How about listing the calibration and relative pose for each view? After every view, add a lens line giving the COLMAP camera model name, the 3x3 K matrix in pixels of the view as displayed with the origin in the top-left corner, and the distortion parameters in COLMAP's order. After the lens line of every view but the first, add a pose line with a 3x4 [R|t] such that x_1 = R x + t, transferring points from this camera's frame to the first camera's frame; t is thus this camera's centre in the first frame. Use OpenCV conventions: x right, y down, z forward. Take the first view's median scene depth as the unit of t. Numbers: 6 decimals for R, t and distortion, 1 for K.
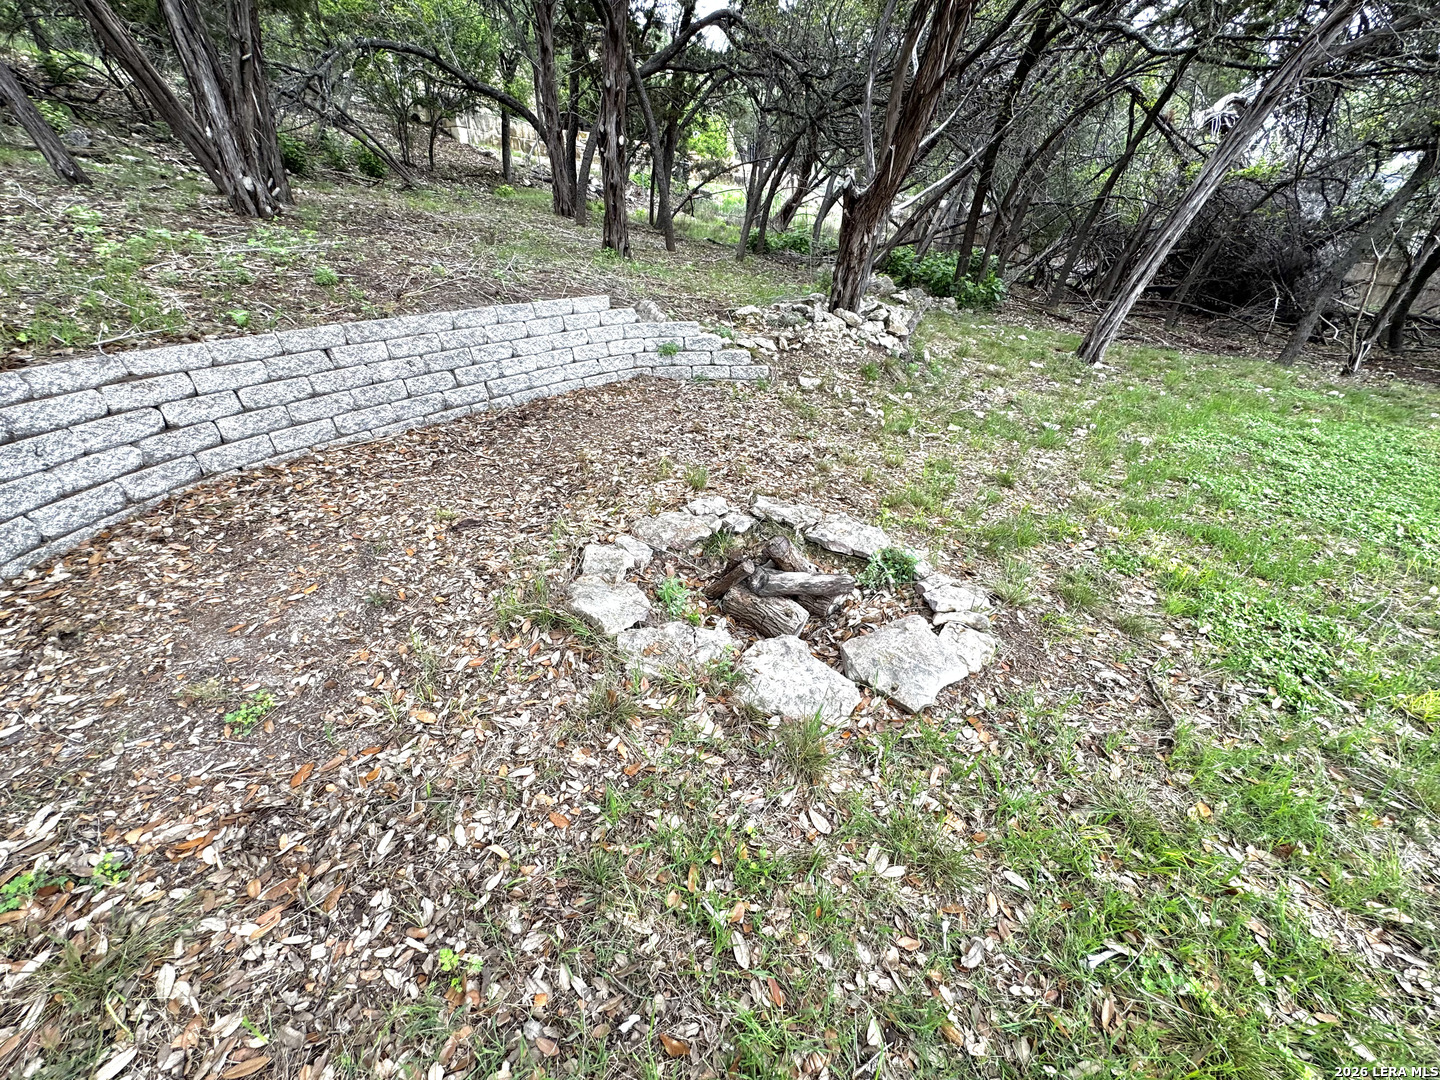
lens RADIAL K [[579.3, 0, 720.7], [0, 579.3, 537.1], [0, 0, 1]] dist [-0.001008, 0.000000]
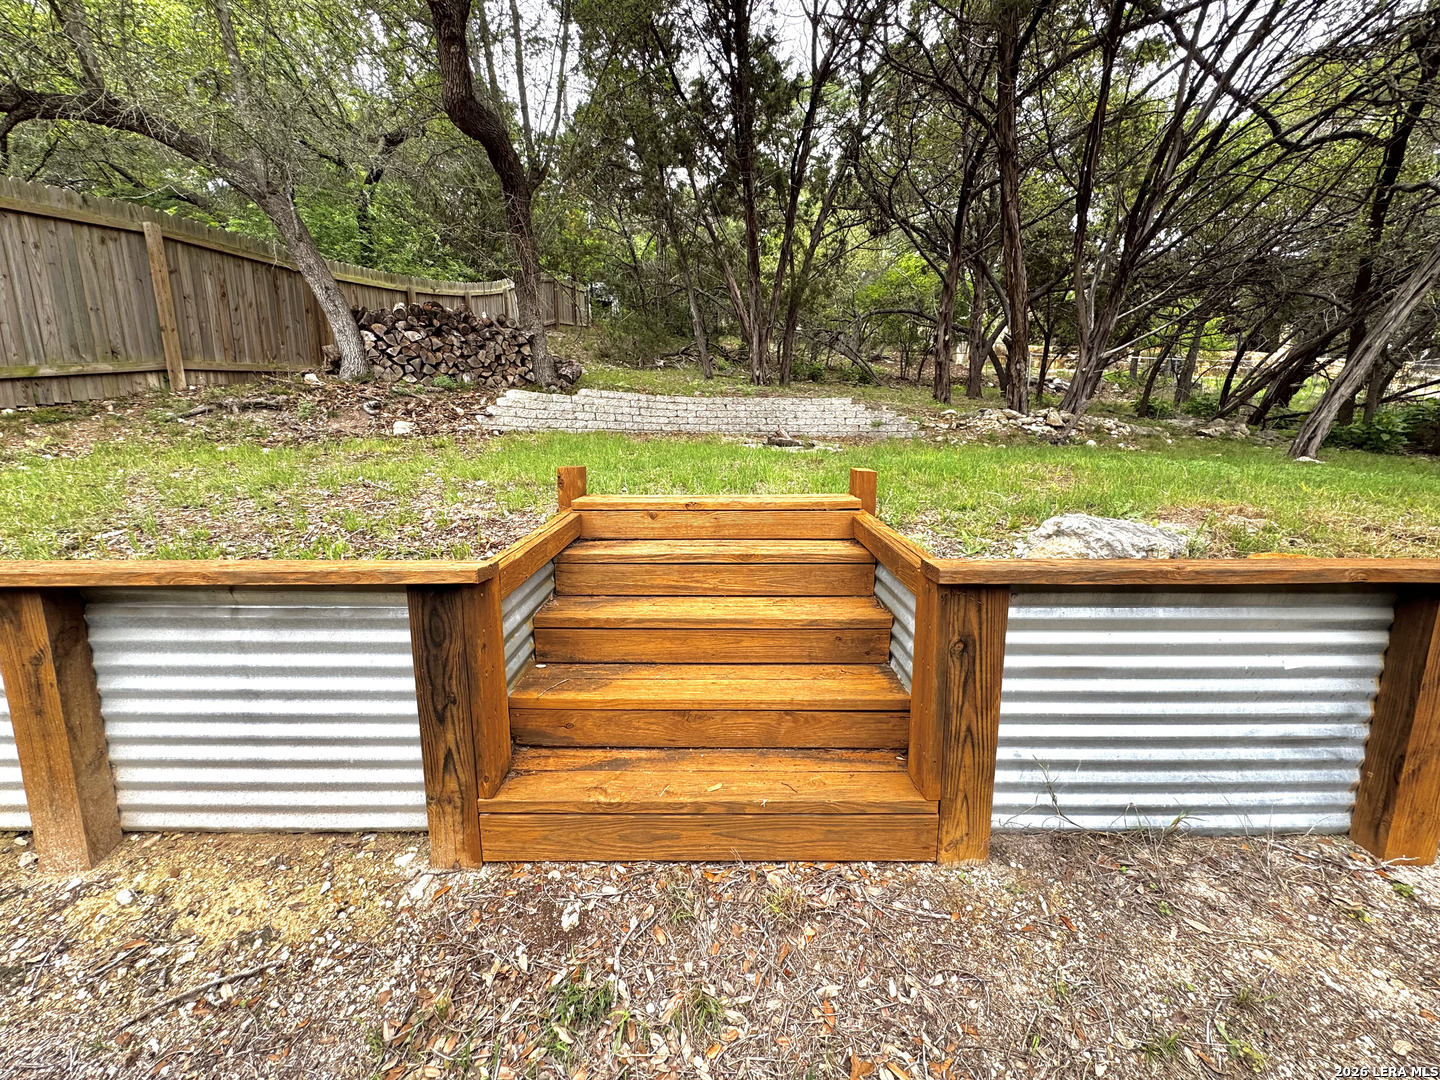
lens RADIAL K [[579.3, 0, 719.4], [0, 579.3, 541.1], [0, 0, 1]] dist [-0.001008, 0.000000]
pose [[0.679145, 0.118421, -0.724389, 0.992950], [-0.341166, 0.924744, -0.168683, 0.540511], [0.649899, 0.361696, 0.668437, -0.490770]]
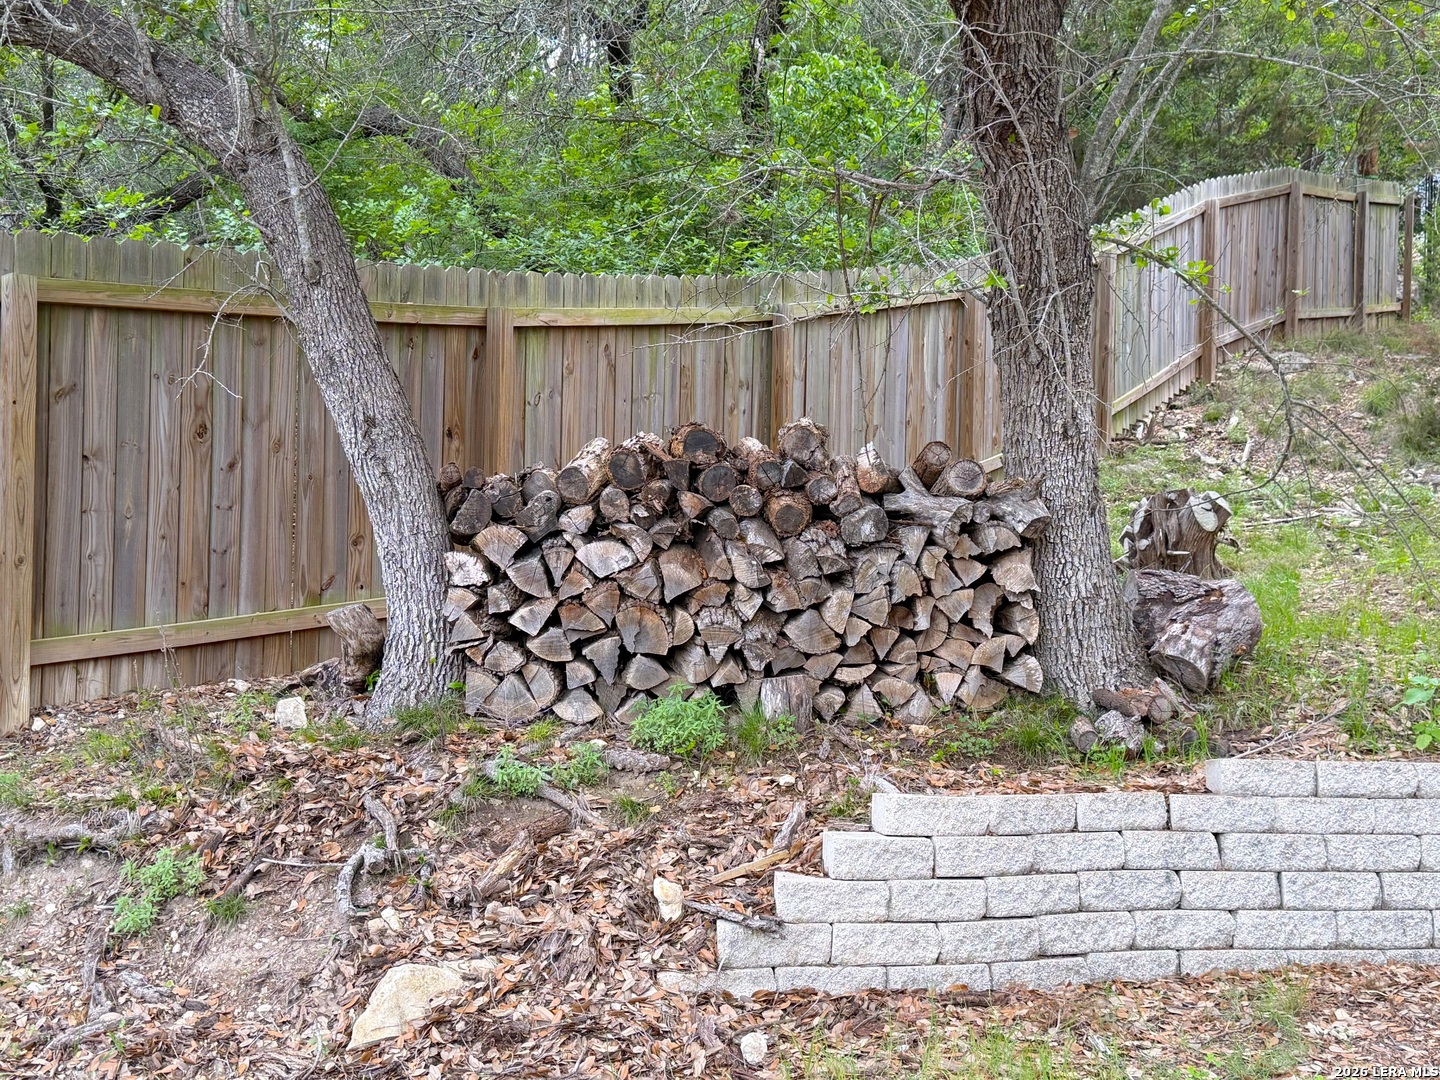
lens RADIAL K [[1663.1, 0, 720.4], [0, 1663.1, 552.8], [0, 0, 1]] dist [0.104519, 0.000000]
pose [[0.130164, -0.018740, -0.991315, 0.501711], [-0.481206, 0.872978, -0.079688, 0.118192], [0.866890, 0.487399, 0.104613, -0.250832]]
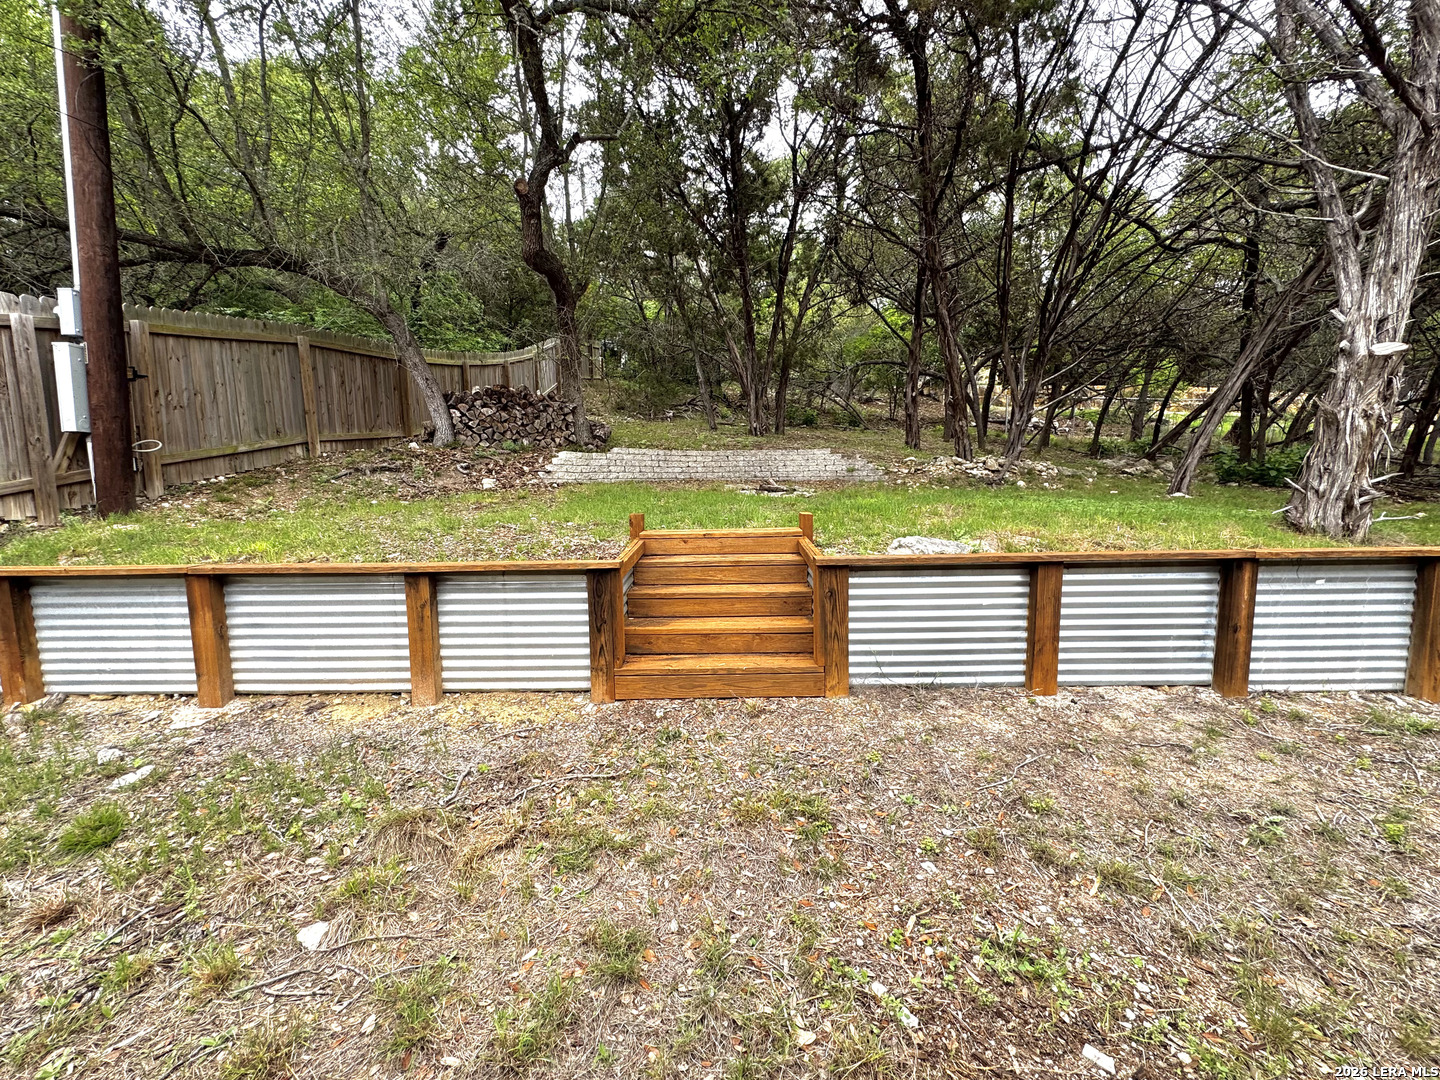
lens RADIAL K [[579.3, 0, 716.3], [0, 579.3, 545.2], [0, 0, 1]] dist [-0.001008, 0.000000]
pose [[0.669914, 0.070352, -0.739098, 1.306504], [-0.330705, 0.919564, -0.212219, 0.642906], [0.664718, 0.386592, 0.639294, -0.760246]]
